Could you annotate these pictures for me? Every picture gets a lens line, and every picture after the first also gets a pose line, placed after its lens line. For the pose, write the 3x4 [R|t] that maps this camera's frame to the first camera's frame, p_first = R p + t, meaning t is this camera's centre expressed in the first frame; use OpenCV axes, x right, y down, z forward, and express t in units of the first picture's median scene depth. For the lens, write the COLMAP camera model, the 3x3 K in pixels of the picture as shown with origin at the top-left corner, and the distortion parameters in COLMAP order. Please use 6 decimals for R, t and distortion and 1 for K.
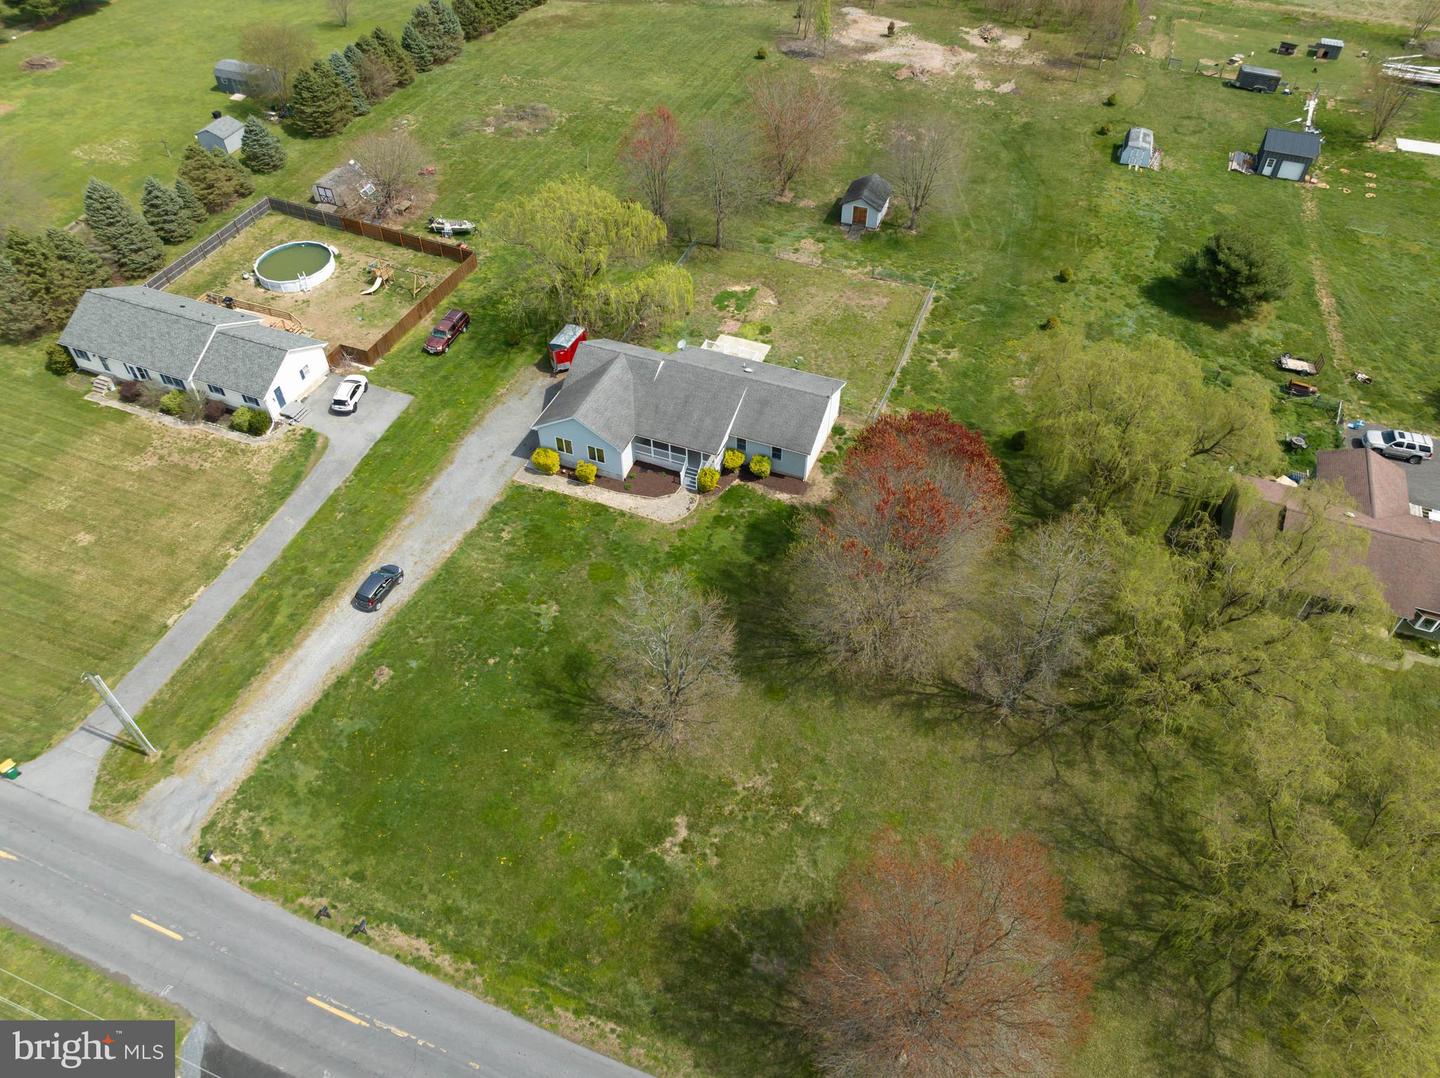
lens RADIAL K [[1016.5, 0, 733.4], [0, 1016.5, 532.6], [0, 0, 1]] dist [-0.040156, 0.007550]
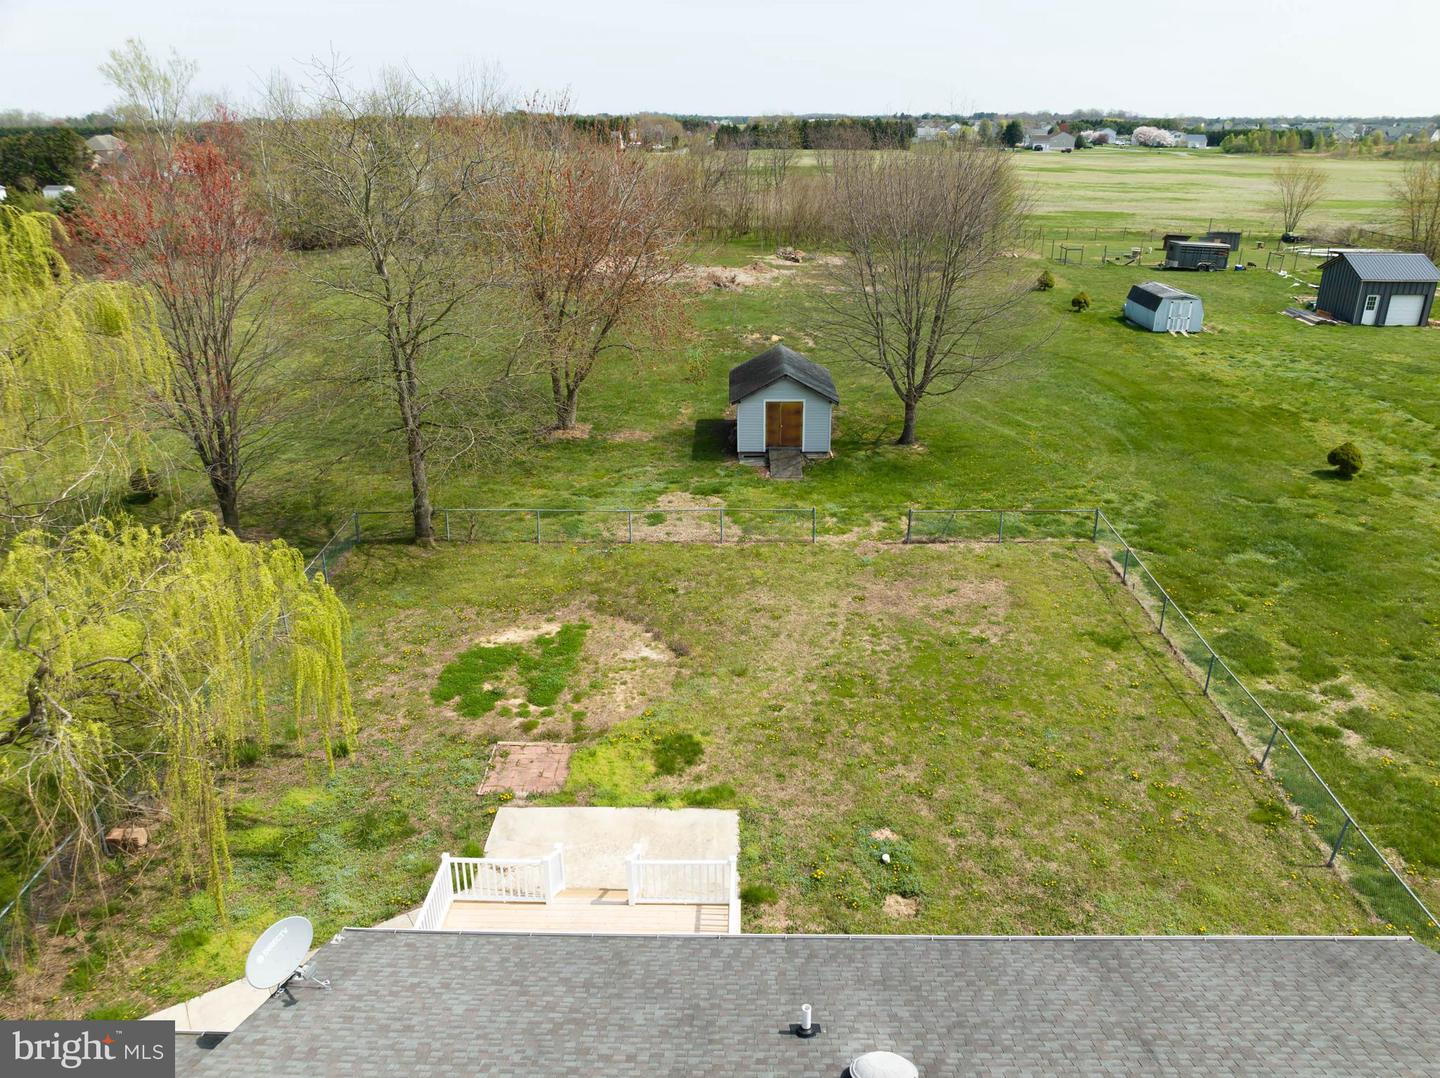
lens RADIAL K [[1016.5, 0, 729.1], [0, 1016.5, 532.6], [0, 0, 1]] dist [-0.040156, 0.007550]
pose [[0.940412, -0.134073, 0.312489, -0.027646], [0.248957, 0.897440, -0.364173, -0.161533], [-0.231615, 0.420269, 0.877342, 0.792620]]
